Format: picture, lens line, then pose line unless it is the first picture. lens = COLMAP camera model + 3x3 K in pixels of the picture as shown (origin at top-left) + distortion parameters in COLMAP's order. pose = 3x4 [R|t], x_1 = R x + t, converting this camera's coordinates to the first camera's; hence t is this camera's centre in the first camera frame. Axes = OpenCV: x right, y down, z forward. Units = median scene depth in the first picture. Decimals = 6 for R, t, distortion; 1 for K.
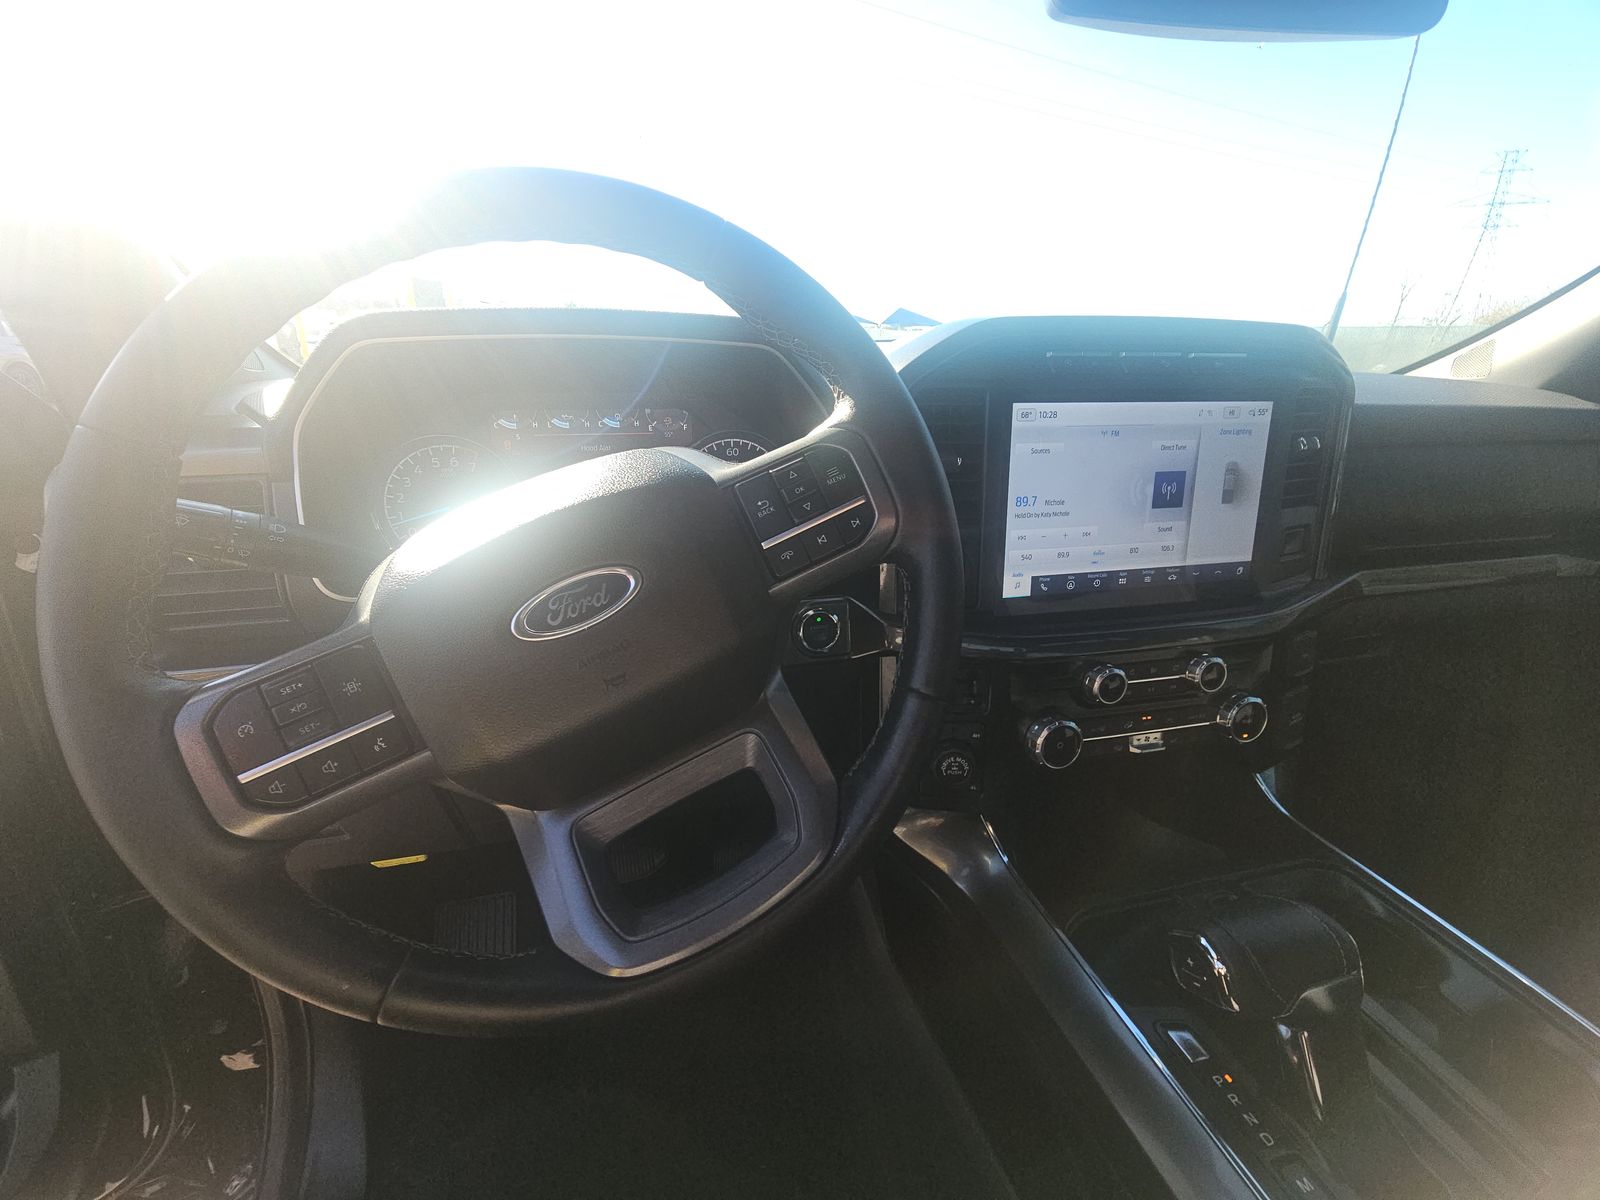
lens RADIAL K [[657.6, 0, 791.1], [0, 657.6, 592.8], [0, 0, 1]] dist [0.022662, -0.016695]
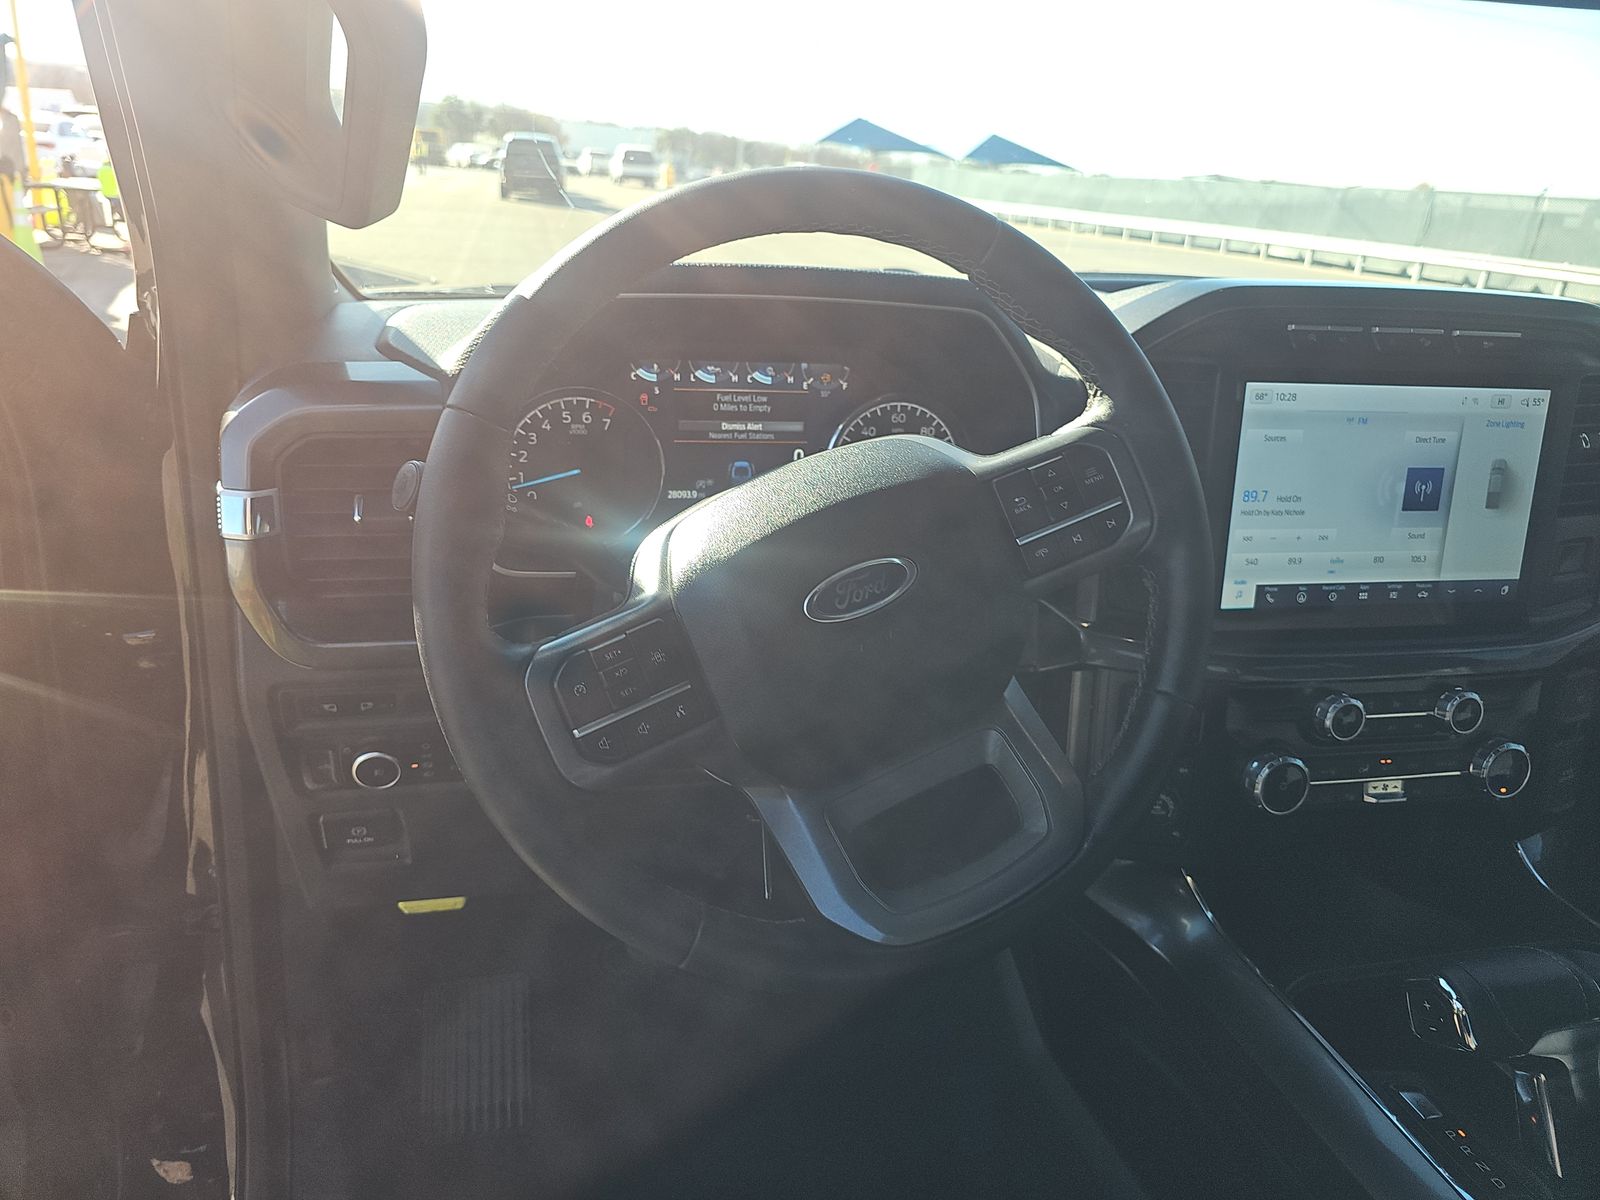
lens RADIAL K [[1074.2, 0, 799.7], [0, 1074.2, 573.4], [0, 0, 1]] dist [0.053190, -0.063684]
pose [[0.998775, 0.049212, 0.005091, -0.223574], [-0.049122, 0.998656, -0.016532, 0.011818], [-0.005898, 0.016261, 0.999850, -0.375116]]
